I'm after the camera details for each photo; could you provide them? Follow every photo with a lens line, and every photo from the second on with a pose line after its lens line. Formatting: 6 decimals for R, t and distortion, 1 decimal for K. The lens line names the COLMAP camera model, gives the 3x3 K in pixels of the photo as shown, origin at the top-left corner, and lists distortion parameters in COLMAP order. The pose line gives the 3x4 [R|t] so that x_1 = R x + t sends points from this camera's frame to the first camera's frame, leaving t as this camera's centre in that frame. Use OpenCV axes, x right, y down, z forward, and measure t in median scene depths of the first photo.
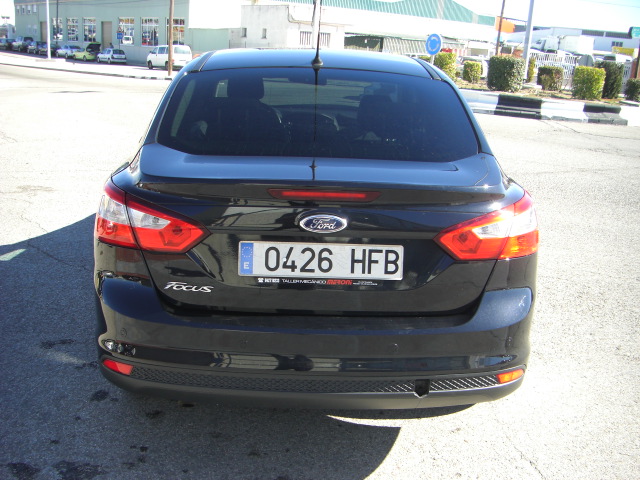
lens RADIAL K [[709.1, 0, 320.0], [0, 709.1, 240.0], [0, 0, 1]] dist [-0.122643, -0.015937]
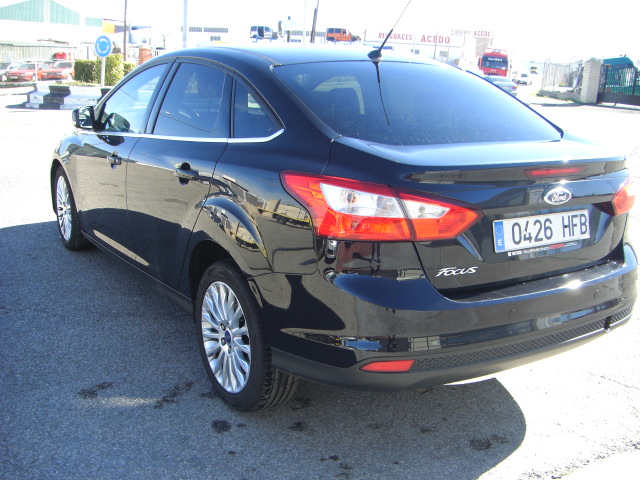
lens RADIAL K [[709.1, 0, 320.0], [0, 709.1, 240.0], [0, 0, 1]] dist [-0.122643, -0.015937]
pose [[0.862676, -0.130456, 0.488643, -0.866078], [0.131188, 0.990811, 0.032917, -0.039452], [-0.488447, 0.035707, 0.871863, 0.192022]]
